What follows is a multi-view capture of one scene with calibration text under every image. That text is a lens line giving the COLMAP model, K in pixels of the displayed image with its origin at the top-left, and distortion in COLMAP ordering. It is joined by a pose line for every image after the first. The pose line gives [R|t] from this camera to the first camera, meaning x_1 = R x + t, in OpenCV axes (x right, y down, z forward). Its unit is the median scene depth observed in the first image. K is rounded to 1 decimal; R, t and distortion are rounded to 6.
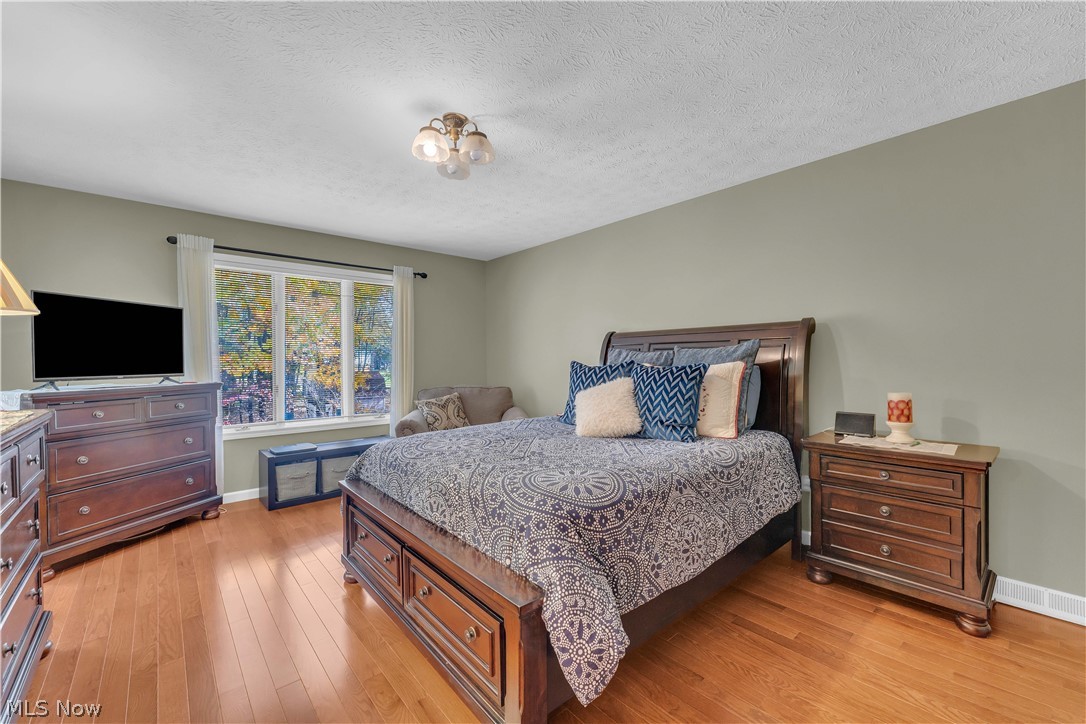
lens RADIAL K [[444.3, 0, 546.4], [0, 444.3, 363.3], [0, 0, 1]] dist [-0.000922, -0.000127]
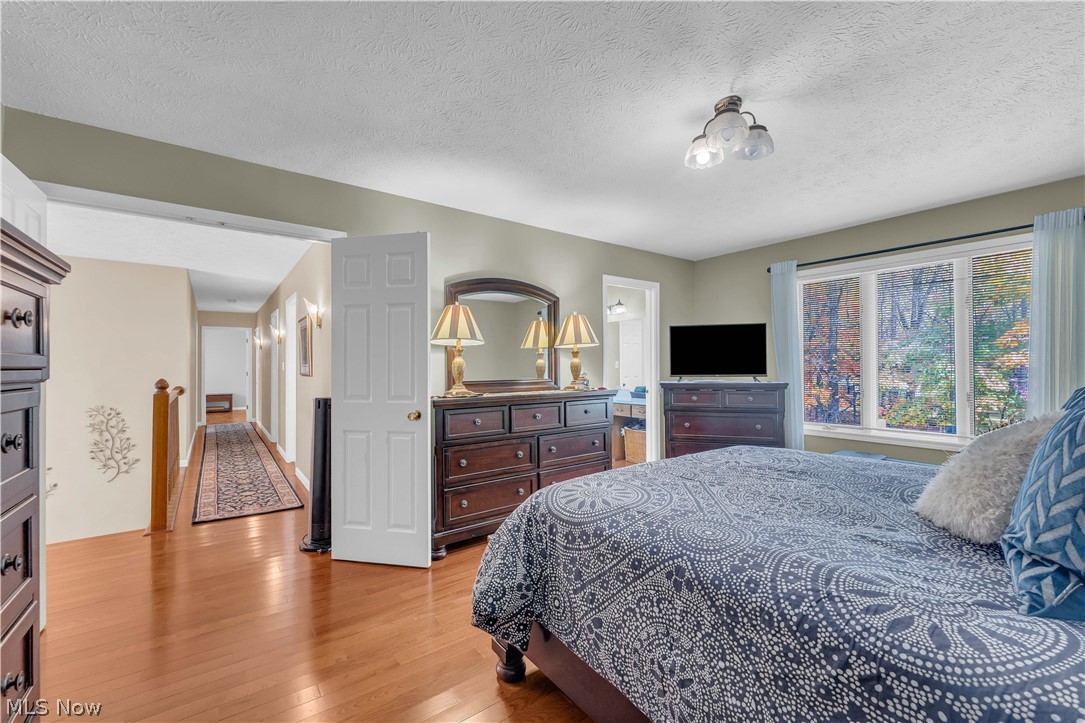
lens RADIAL K [[443.9, 0, 544.4], [0, 443.9, 364.0], [0, 0, 1]] dist [-0.000922, -0.000127]
pose [[-0.090709, 0.000777, -0.995877, 0.767441], [0.001737, 0.999998, 0.000622, -0.013520], [0.995876, -0.001674, -0.090710, 0.728311]]
